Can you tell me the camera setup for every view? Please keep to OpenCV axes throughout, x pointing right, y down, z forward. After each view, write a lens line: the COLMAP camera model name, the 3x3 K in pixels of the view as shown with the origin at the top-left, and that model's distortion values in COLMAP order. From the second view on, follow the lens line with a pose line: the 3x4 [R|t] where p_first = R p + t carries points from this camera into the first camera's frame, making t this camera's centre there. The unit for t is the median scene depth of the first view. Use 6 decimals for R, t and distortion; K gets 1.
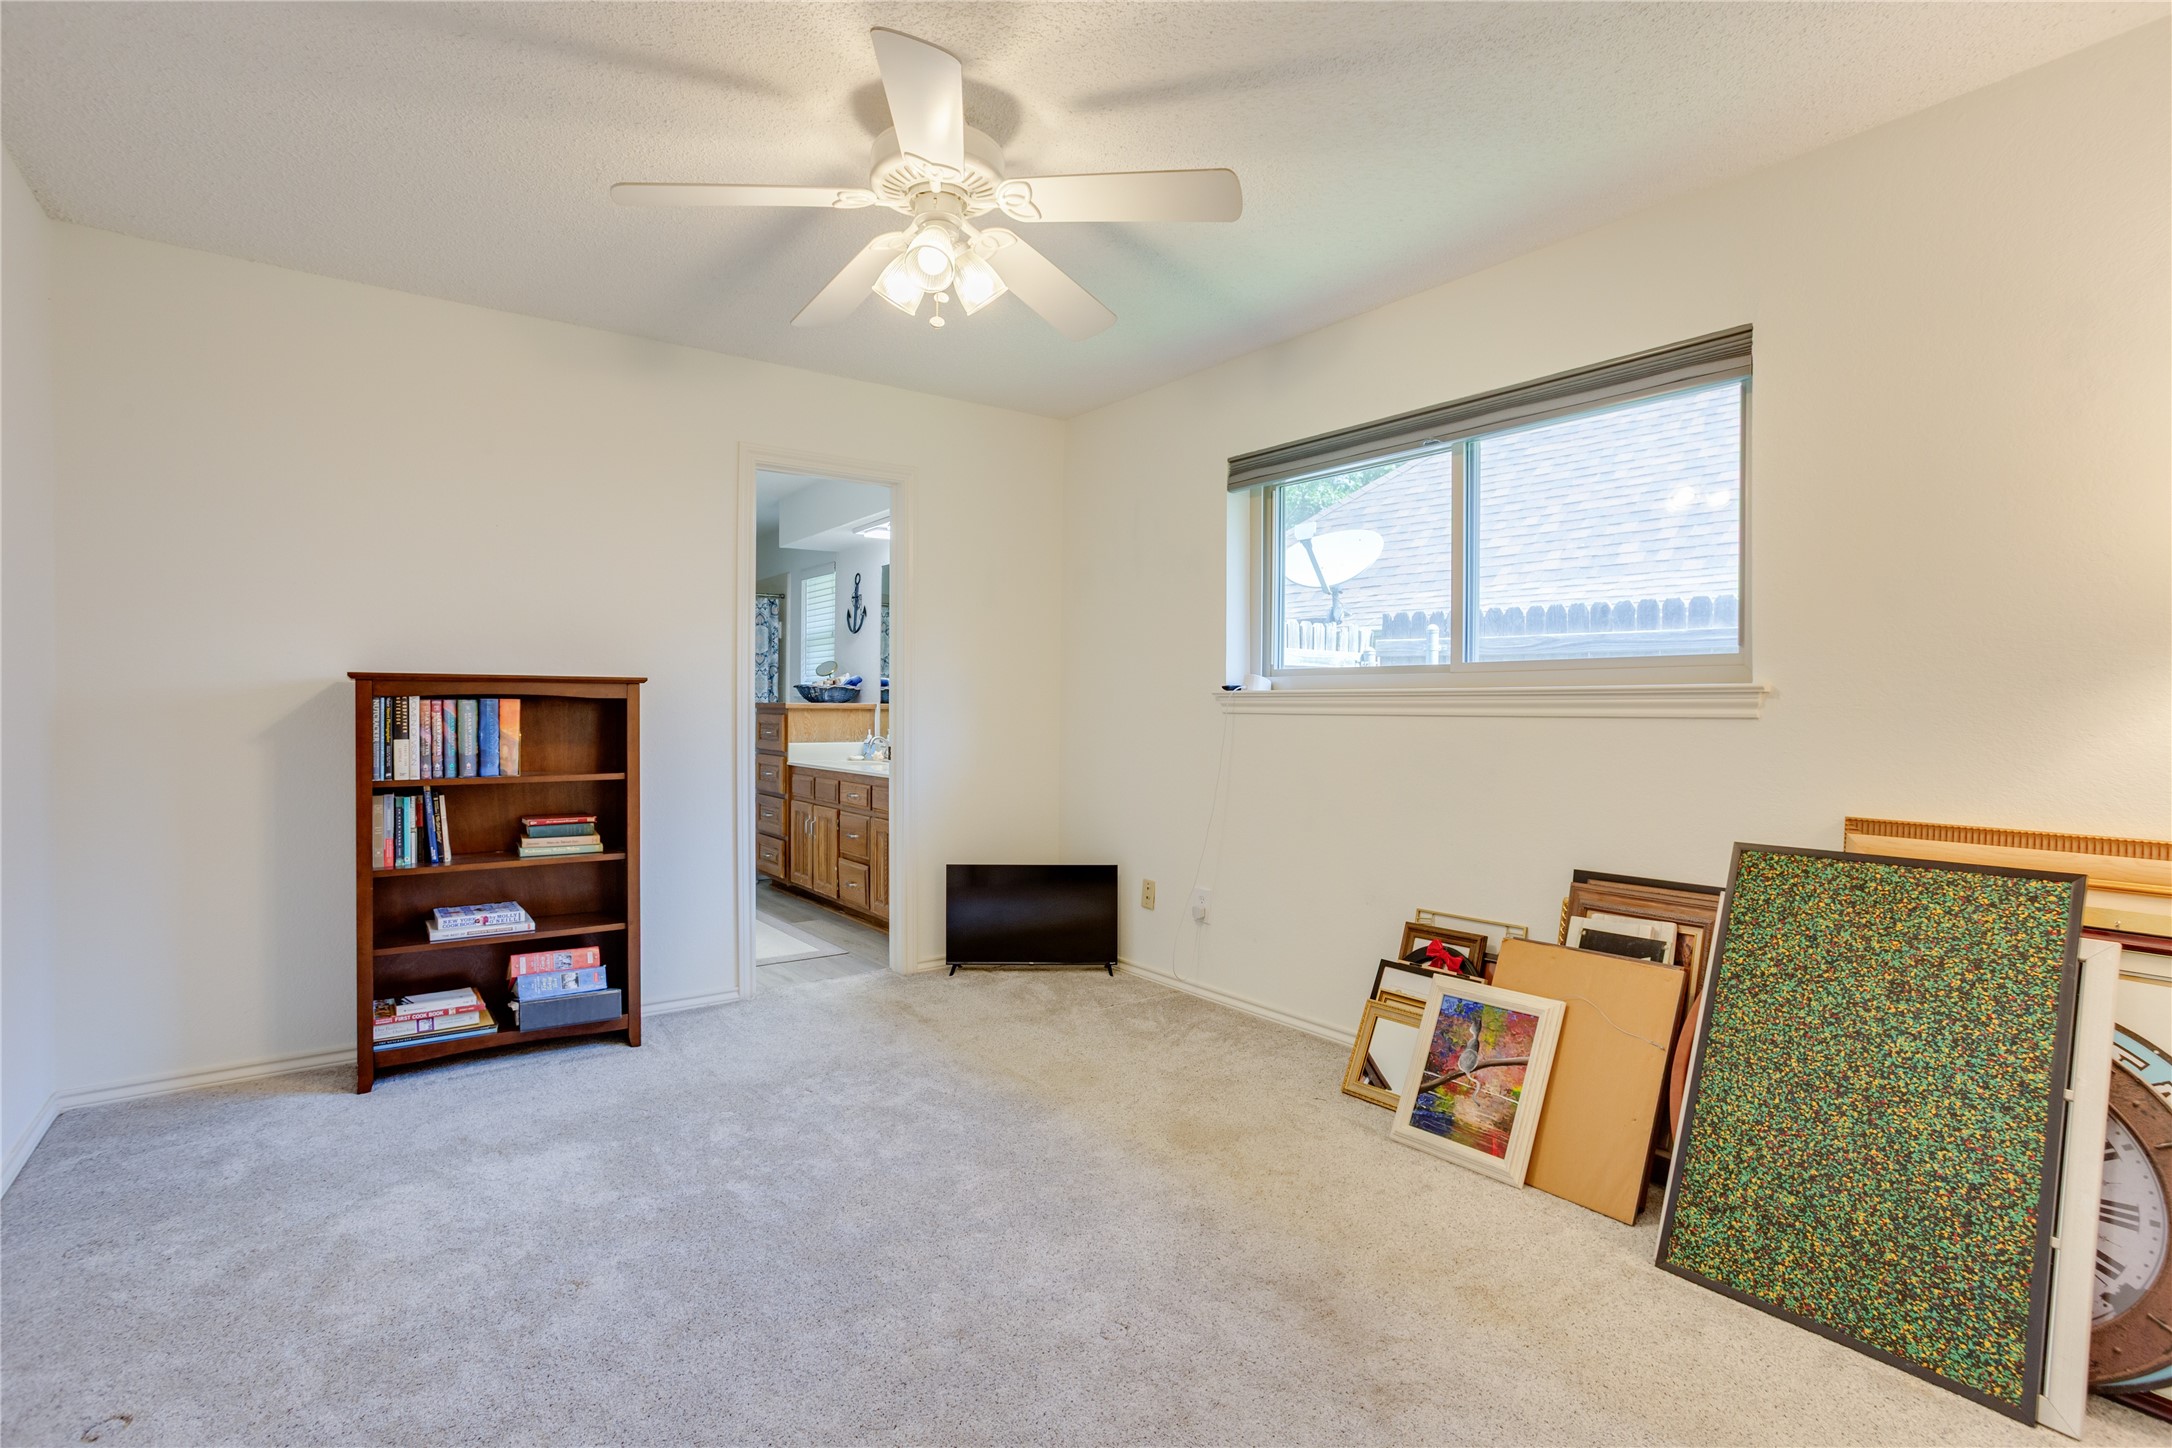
lens RADIAL K [[1051.7, 0, 1085.4], [0, 1051.7, 724.2], [0, 0, 1]] dist [-0.012936, 0.006285]
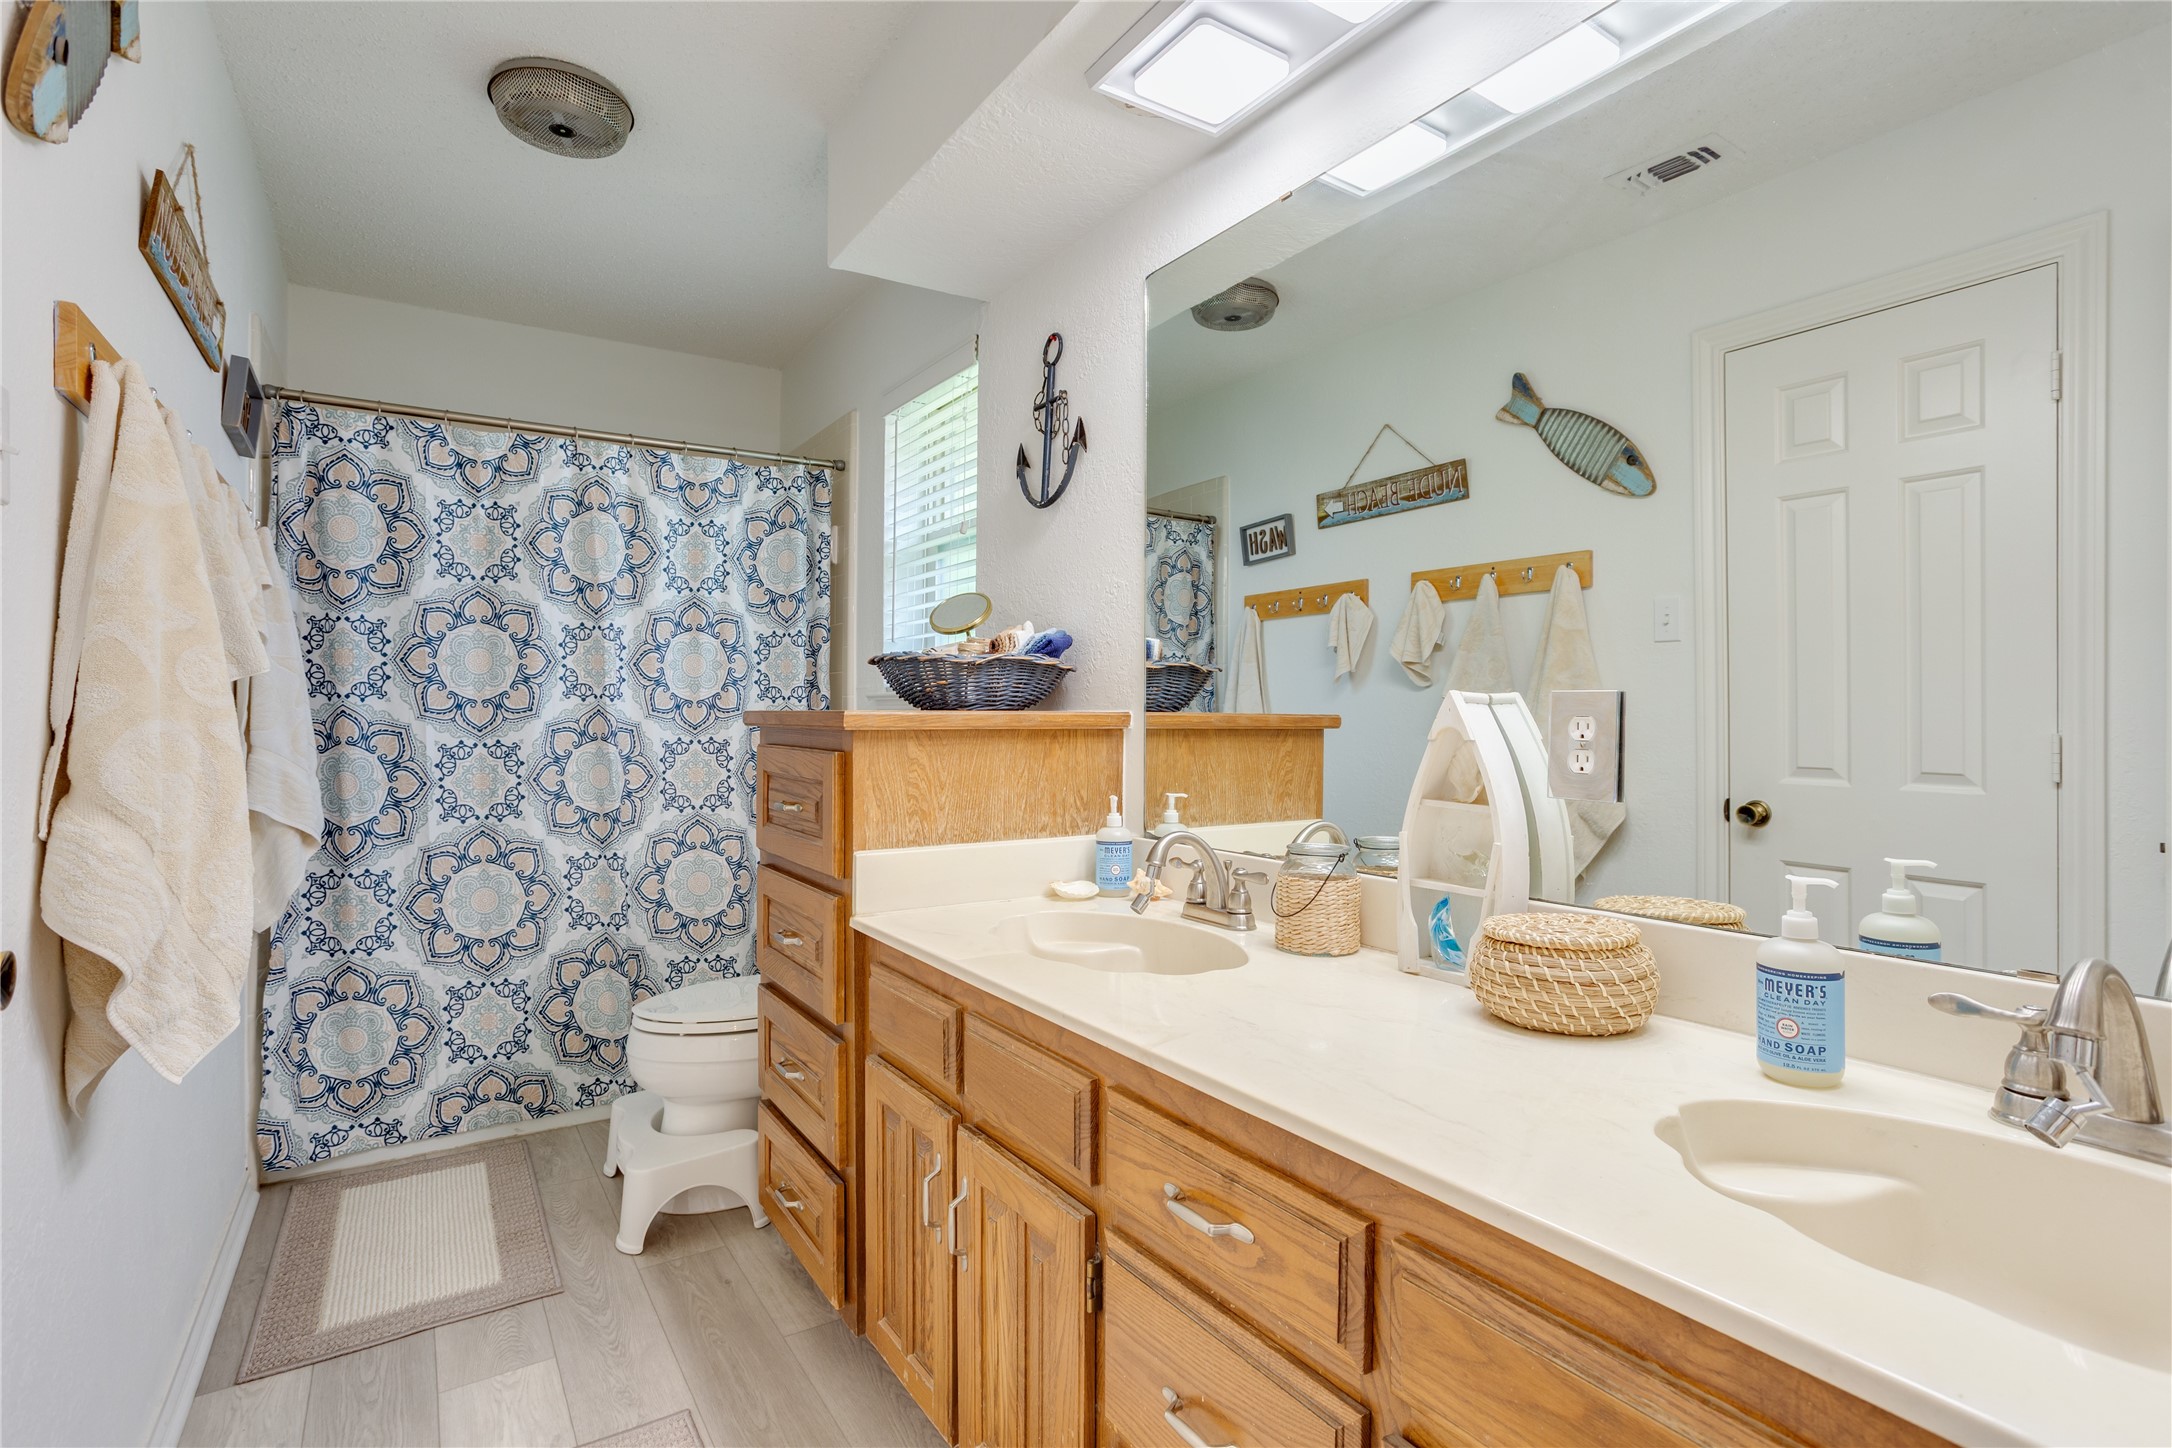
lens RADIAL K [[1051.7, 0, 1087.0], [0, 1051.7, 718.8], [0, 0, 1]] dist [-0.012936, 0.006285]
pose [[0.998345, -0.005166, -0.057278, -0.189293], [0.004314, 0.999878, -0.014980, -0.012519], [0.057349, 0.014709, 0.998246, 0.670025]]
